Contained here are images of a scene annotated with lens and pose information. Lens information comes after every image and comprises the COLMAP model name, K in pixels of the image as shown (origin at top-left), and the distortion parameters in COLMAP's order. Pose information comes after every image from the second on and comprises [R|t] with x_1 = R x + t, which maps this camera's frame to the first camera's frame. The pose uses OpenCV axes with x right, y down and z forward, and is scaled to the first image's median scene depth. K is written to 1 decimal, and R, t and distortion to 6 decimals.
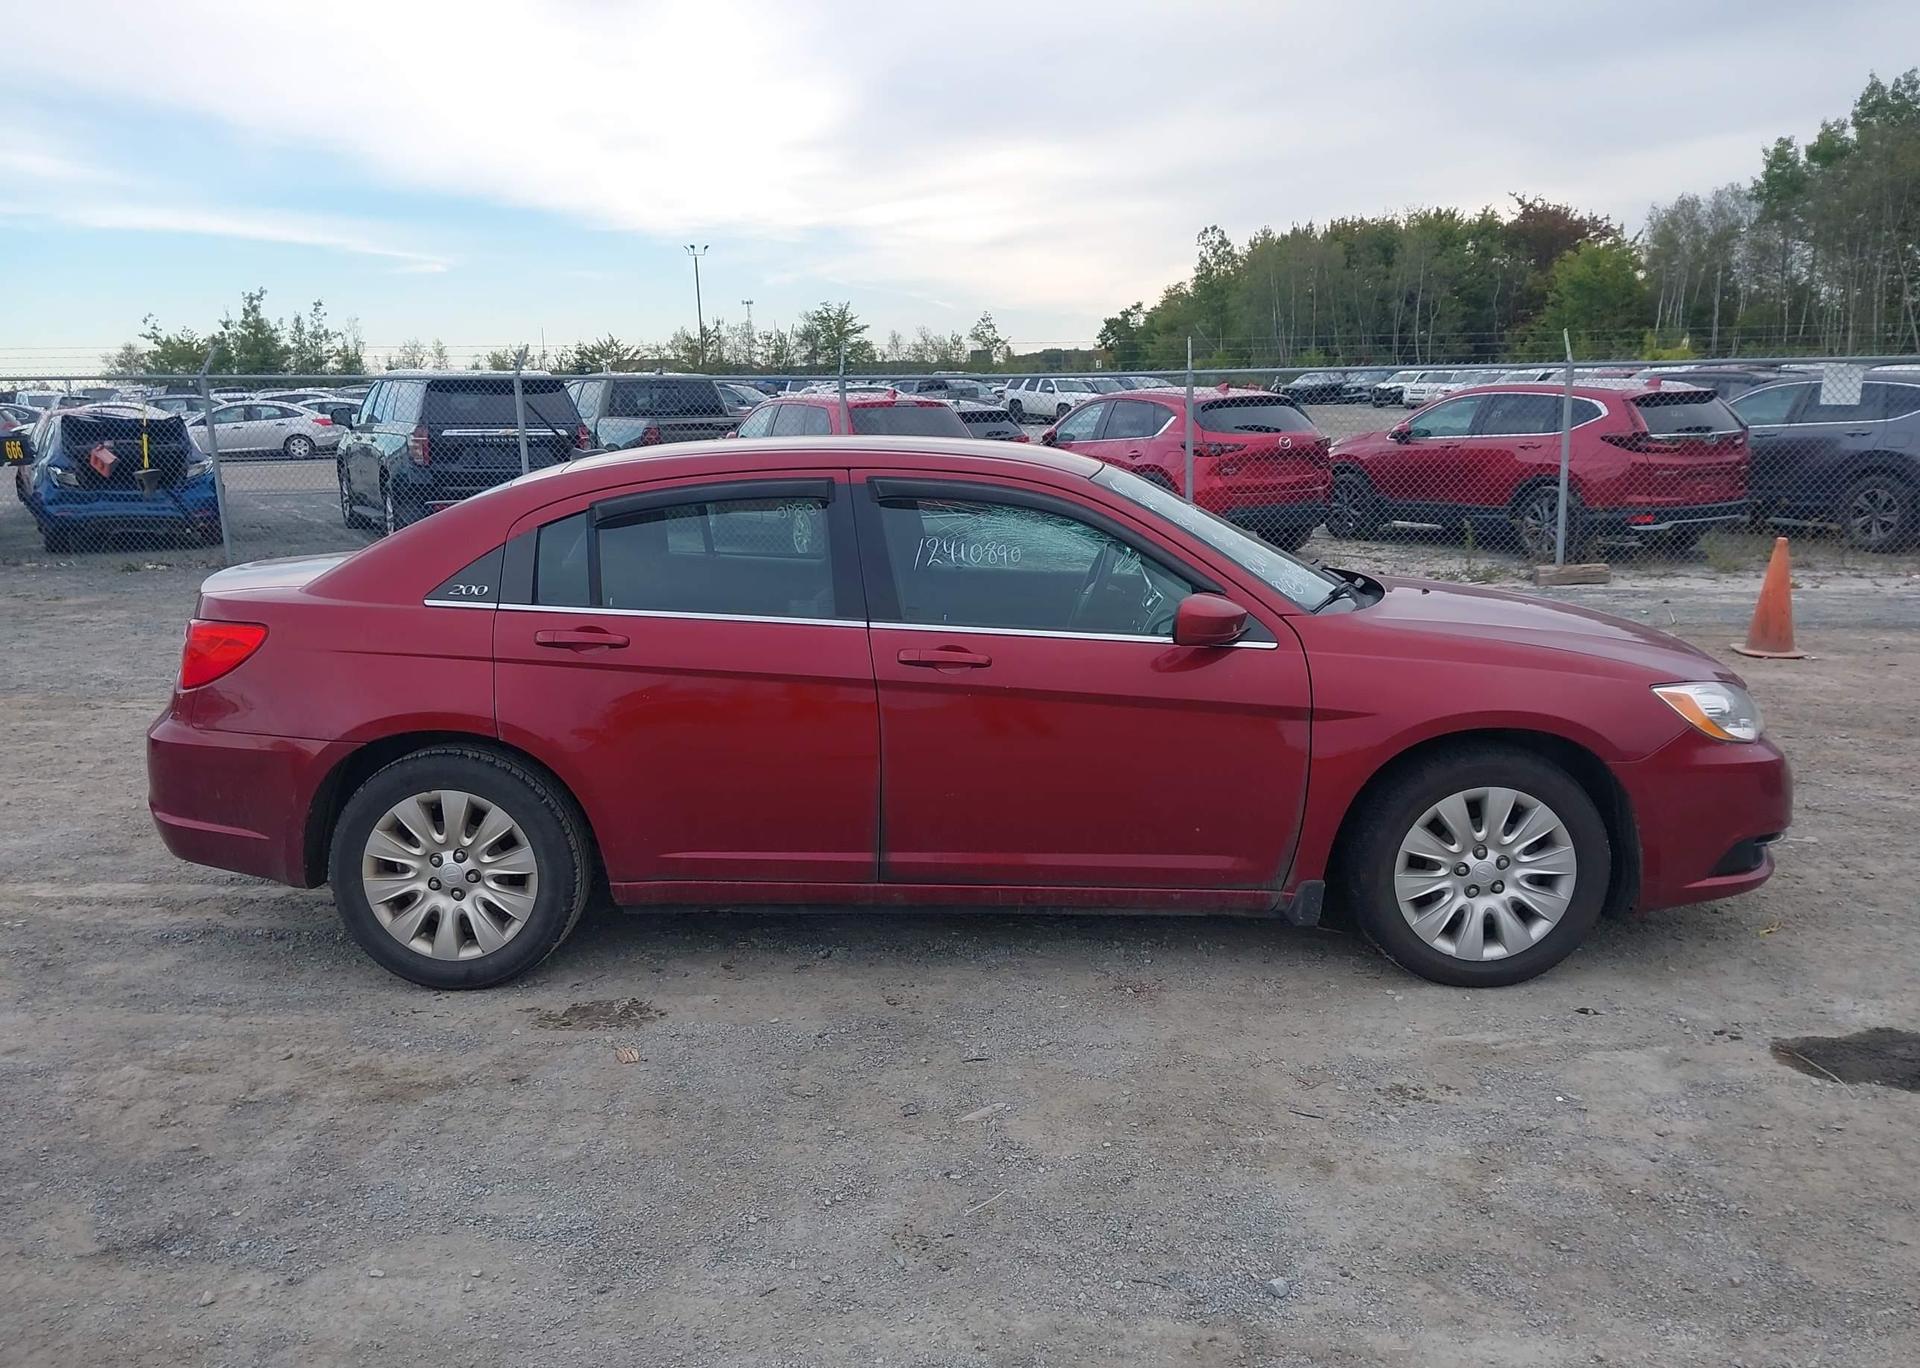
lens RADIAL K [[1515.3, 0, 931.1], [0, 1515.3, 703.2], [0, 0, 1]] dist [0.039864, -0.057268]
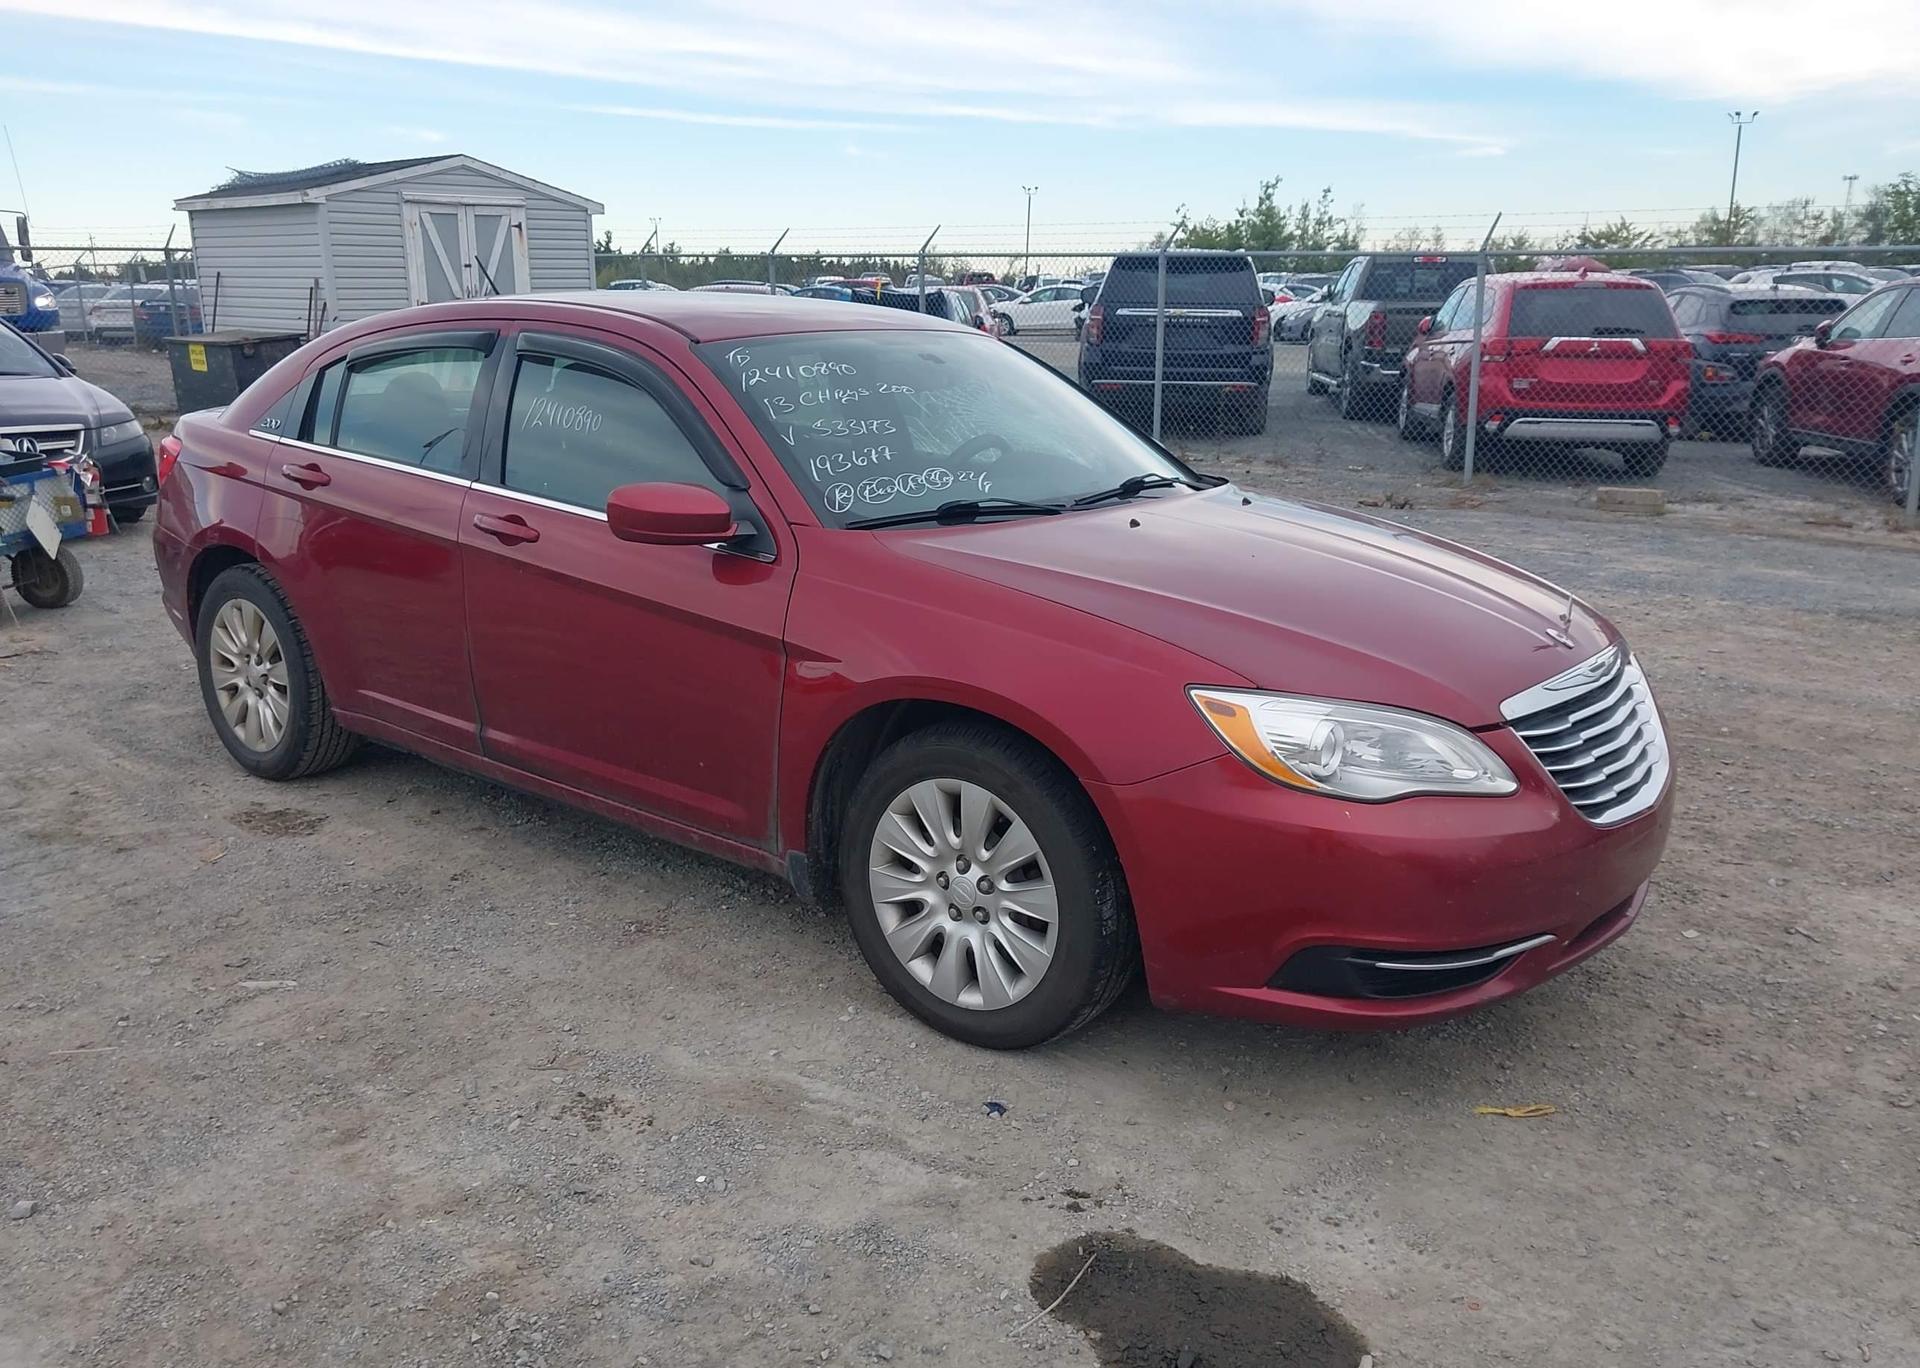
lens RADIAL K [[1515.3, 0, 916.0], [0, 1515.3, 695.6], [0, 0, 1]] dist [0.039864, -0.057268]
pose [[0.798188, 0.170628, -0.577739, 0.744789], [-0.133143, 0.985299, 0.107048, -0.060196], [0.587511, -0.008522, 0.809171, 0.376374]]
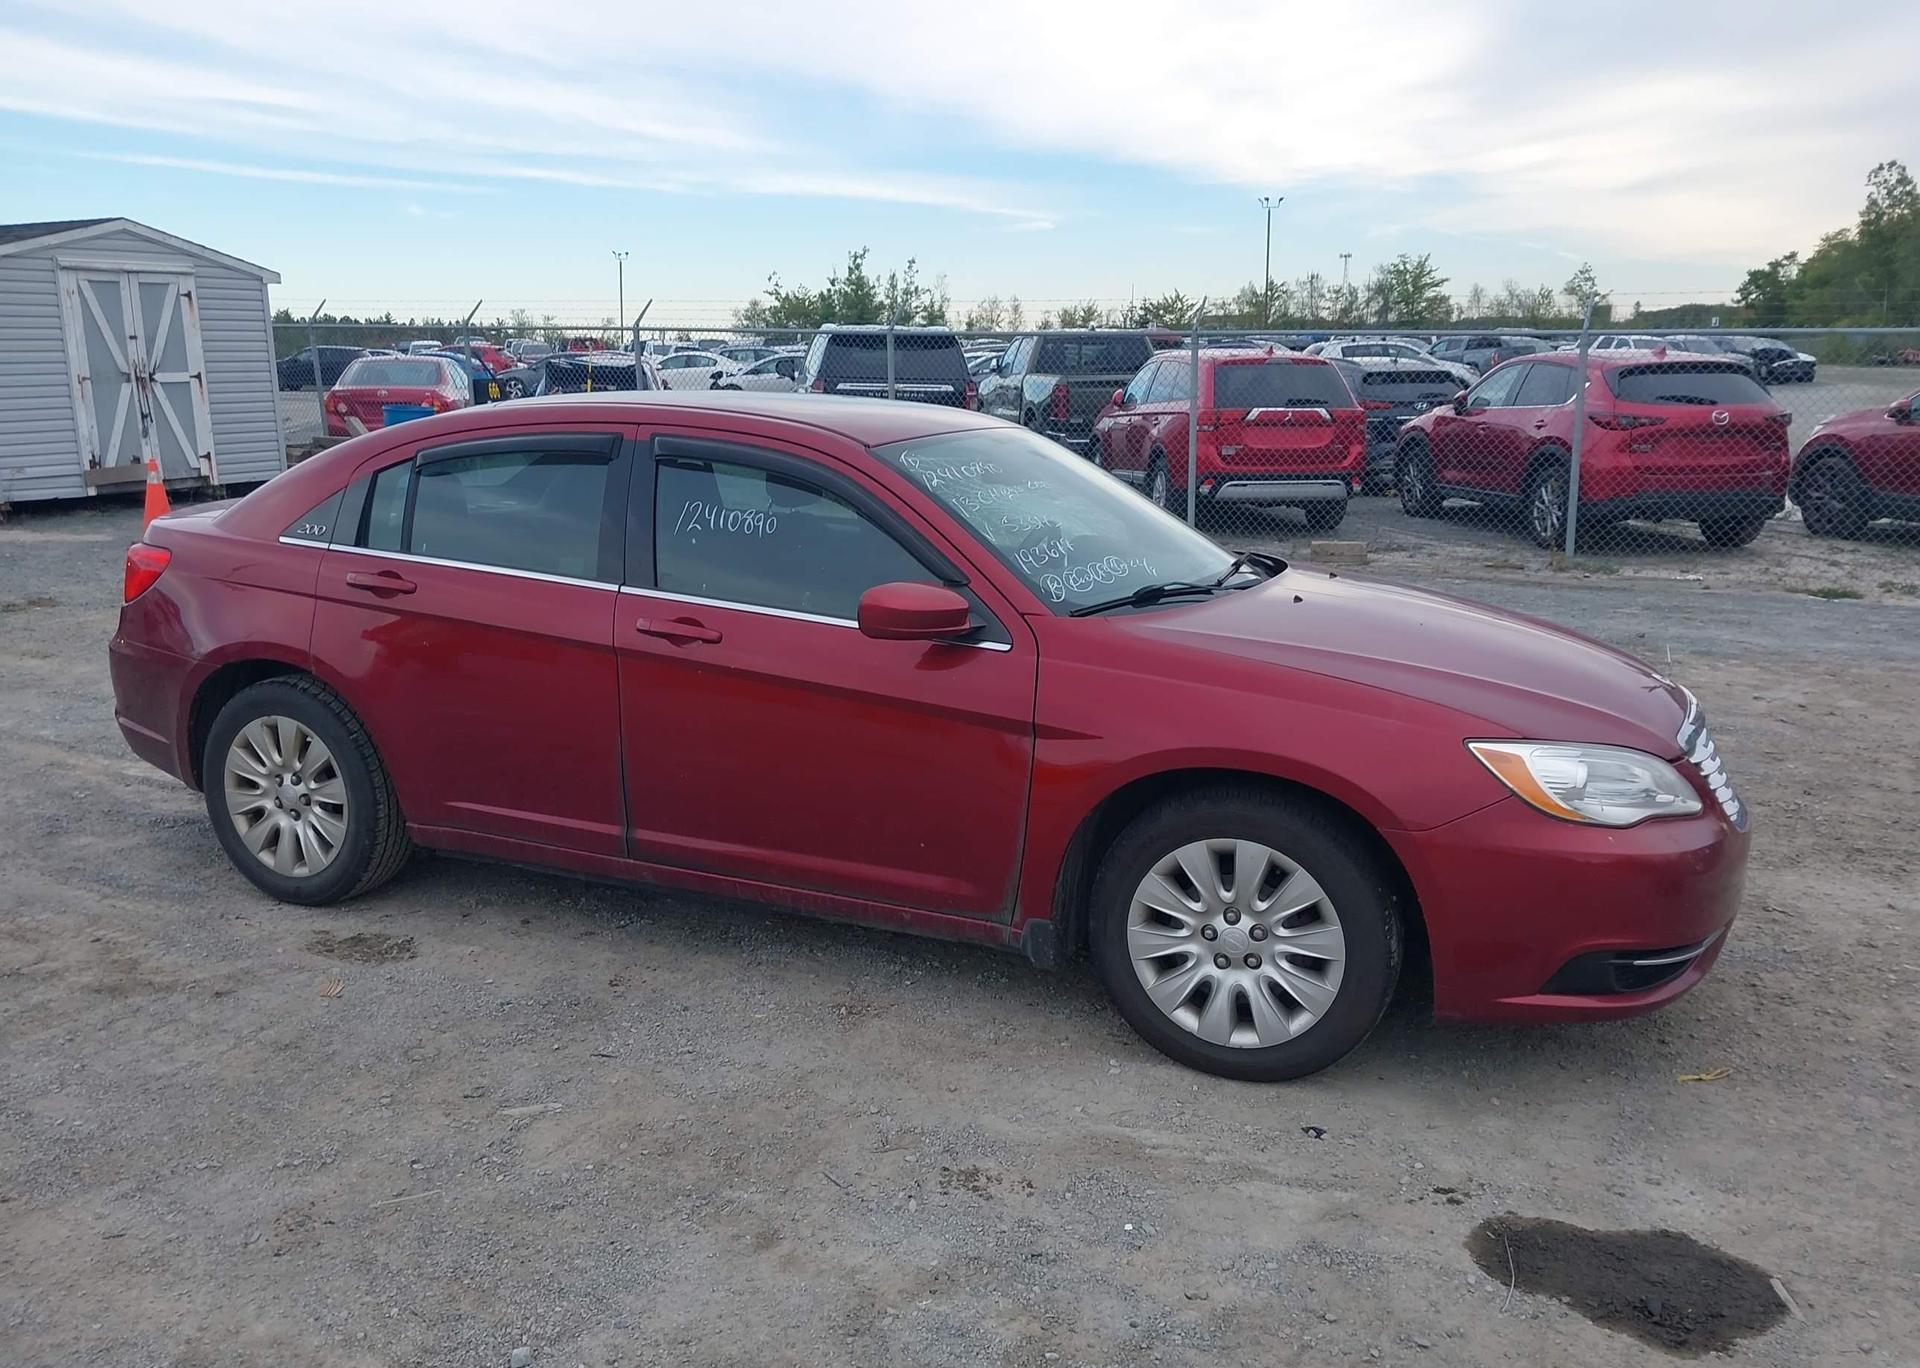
lens RADIAL K [[1515.3, 0, 923.8], [0, 1515.3, 713.2], [0, 0, 1]] dist [0.039864, -0.057268]
pose [[0.929259, 0.100226, -0.355573, 0.477798], [-0.088302, 0.994855, 0.049651, -0.037638], [0.358720, -0.014741, 0.933329, 0.168133]]
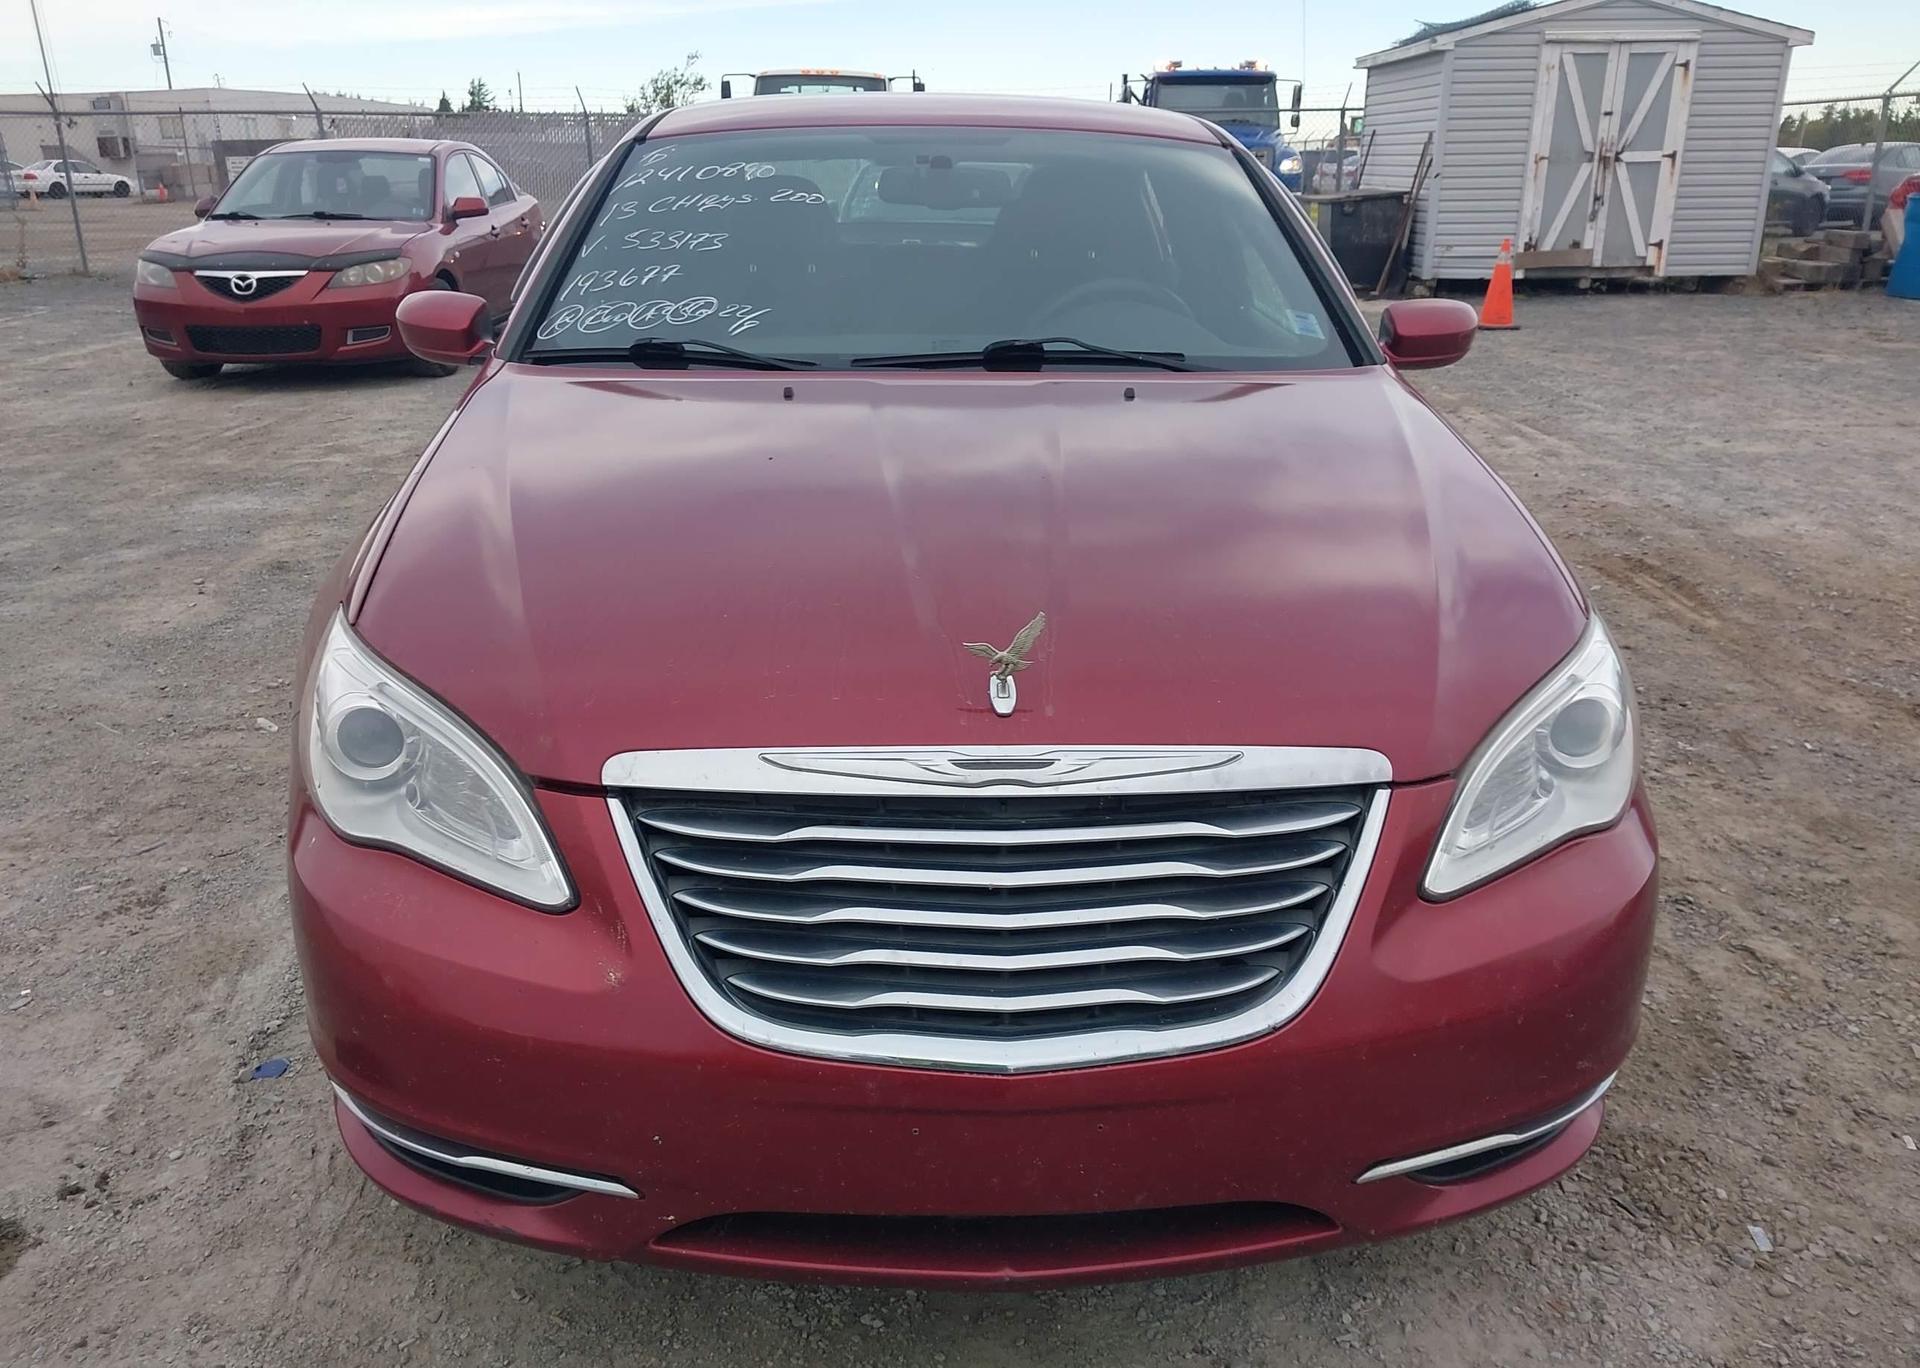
lens RADIAL K [[1515.3, 0, 892.3], [0, 1515.3, 666.2], [0, 0, 1]] dist [0.039864, -0.057268]
pose [[0.066385, 0.325195, -0.943314, 0.909684], [-0.192658, 0.931787, 0.307663, -0.165470], [0.979018, 0.161313, 0.124508, 1.080047]]
